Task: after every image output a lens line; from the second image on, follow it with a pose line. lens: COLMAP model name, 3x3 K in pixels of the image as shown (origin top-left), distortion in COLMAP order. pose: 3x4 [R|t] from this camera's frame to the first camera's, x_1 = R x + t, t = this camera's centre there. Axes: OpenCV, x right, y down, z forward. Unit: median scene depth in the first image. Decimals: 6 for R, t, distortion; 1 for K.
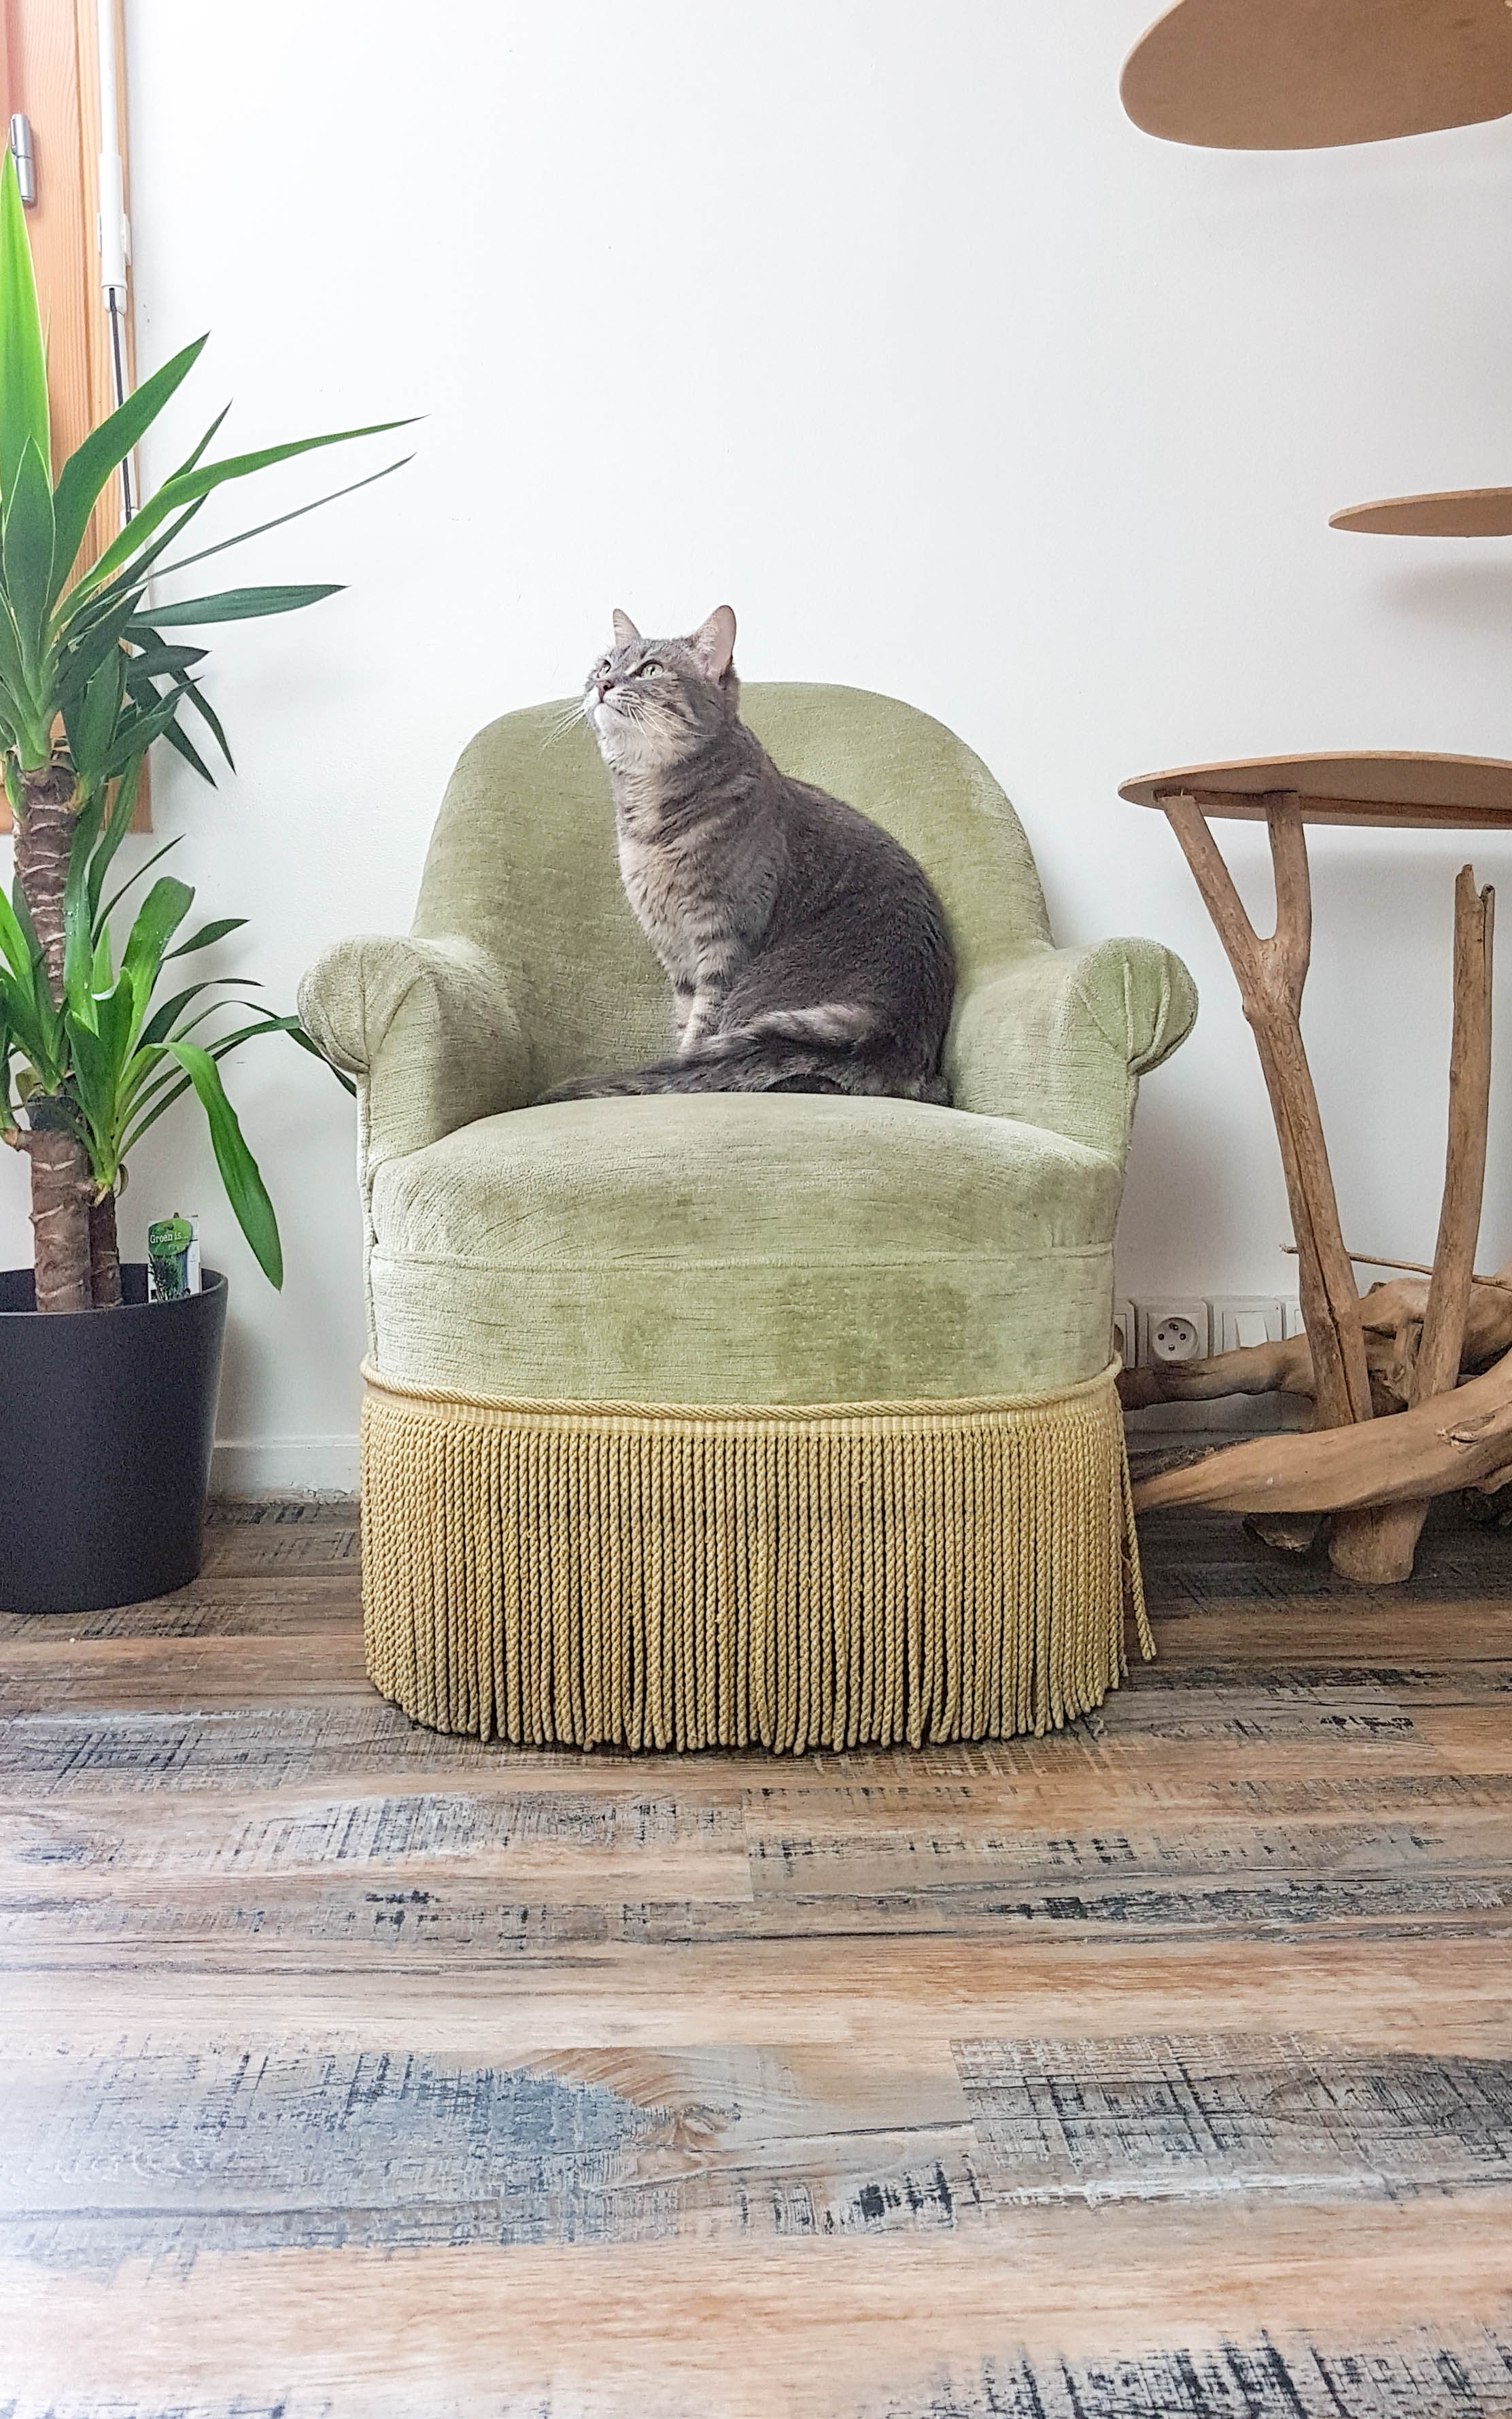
lens RADIAL K [[2128.4, 0, 667.2], [0, 2128.4, 1146.0], [0, 0, 1]] dist [0.007939, -0.084673]
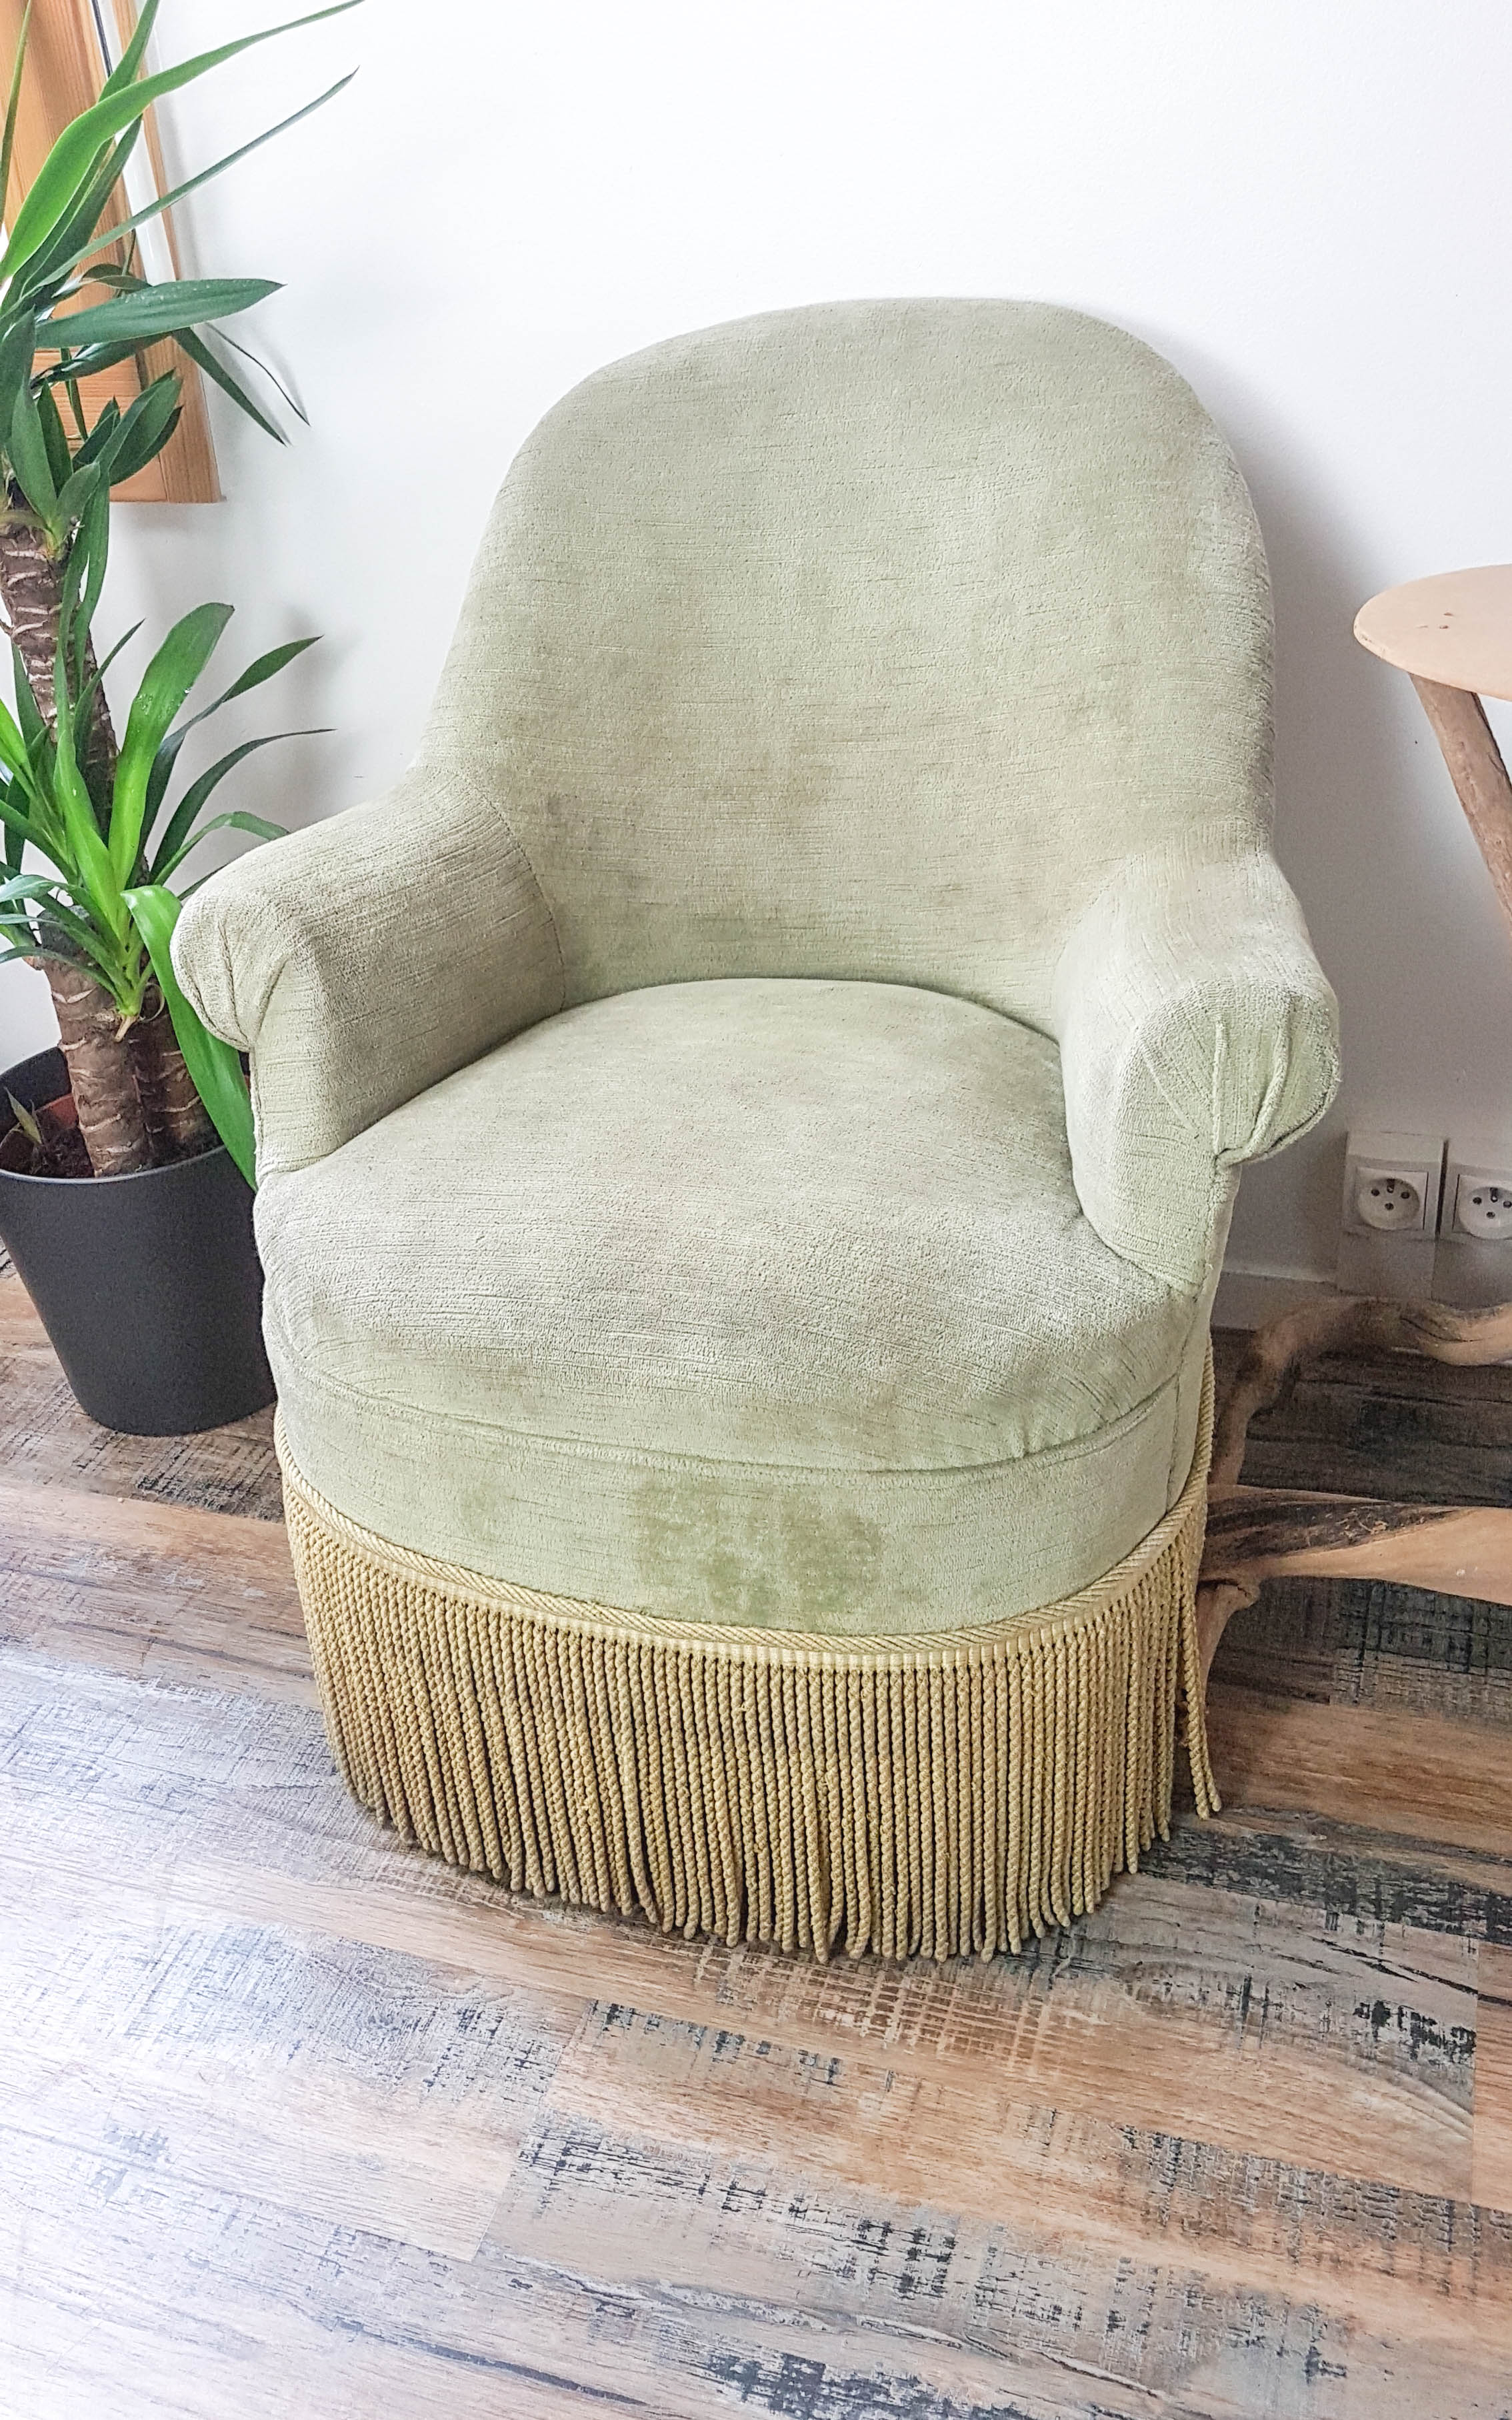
lens RADIAL K [[2106.9, 0, 697.9], [0, 2106.9, 1119.1], [0, 0, 1]] dist [0.004749, -0.078572]
pose [[0.940841, 0.110172, -0.320439, 0.303608], [0.031970, 0.912588, 0.407629, -0.365762], [0.337338, -0.393758, 0.855078, 0.405673]]
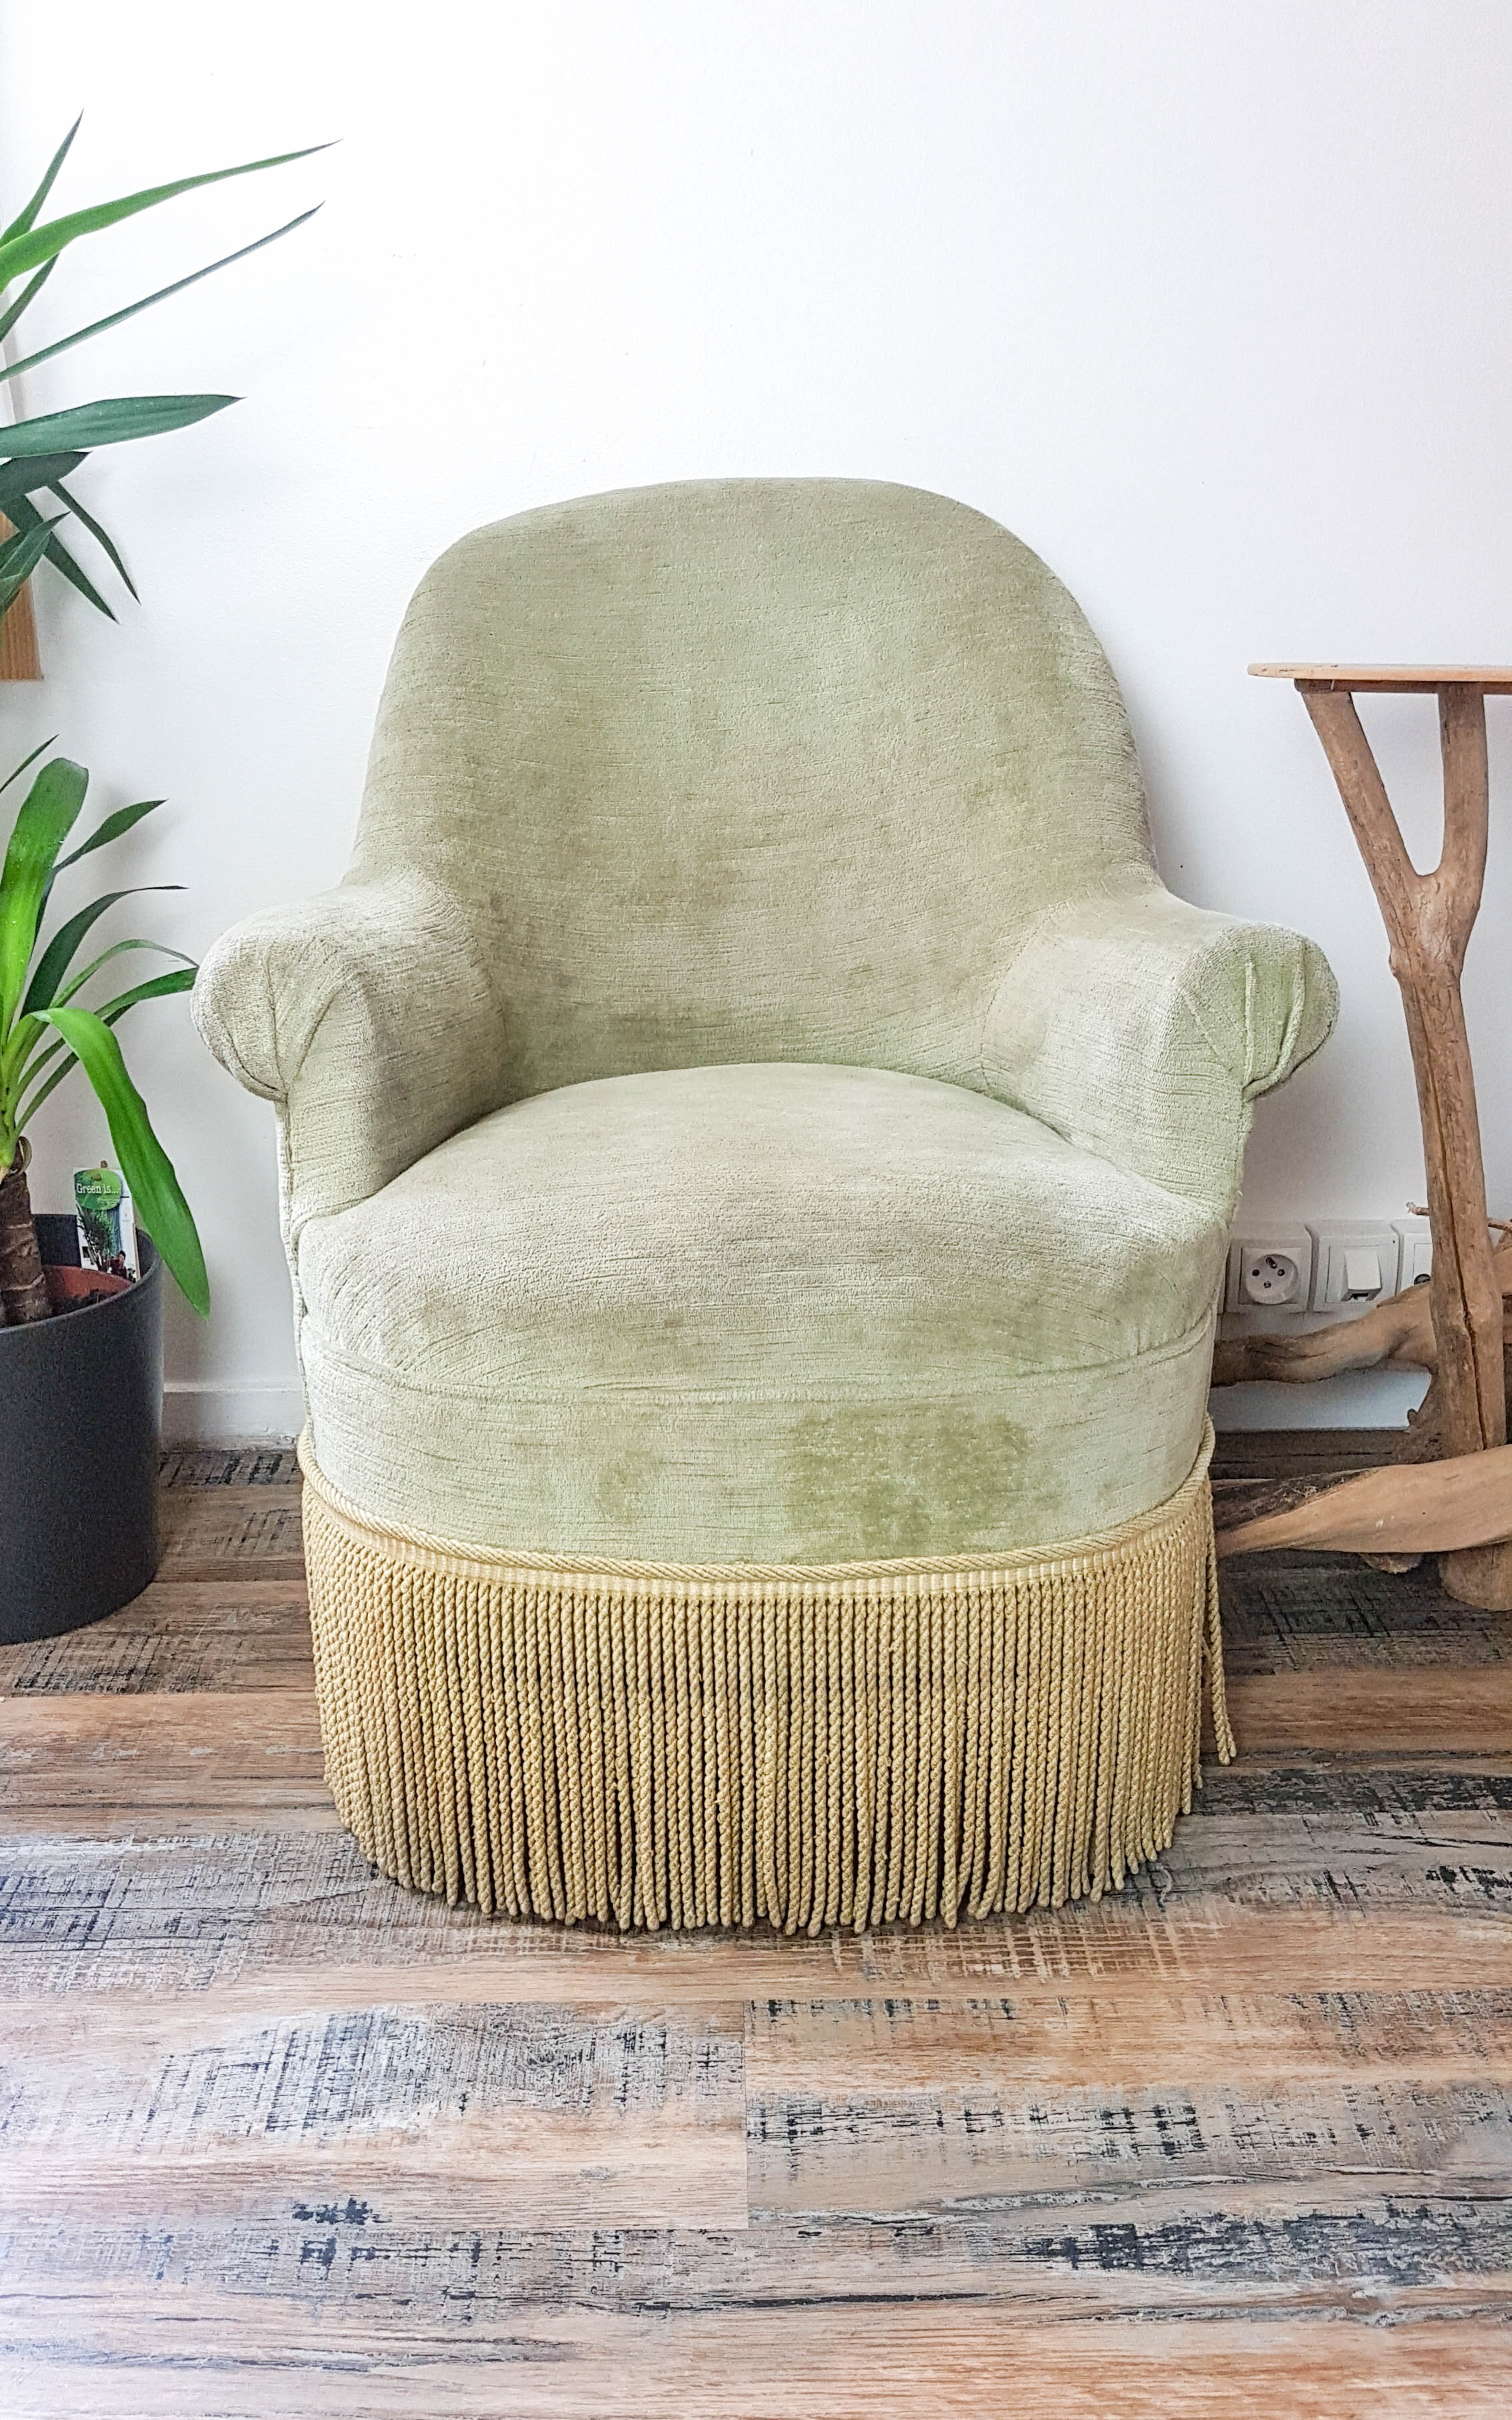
lens RADIAL K [[2099.7, 0, 686.5], [0, 2099.7, 1272.7], [0, 0, 1]] dist [0.014896, -0.081299]
pose [[0.999688, -0.002382, -0.024884, 0.032364], [0.008735, 0.965980, 0.258468, -0.193552], [0.023422, -0.258604, 0.965699, 0.250203]]
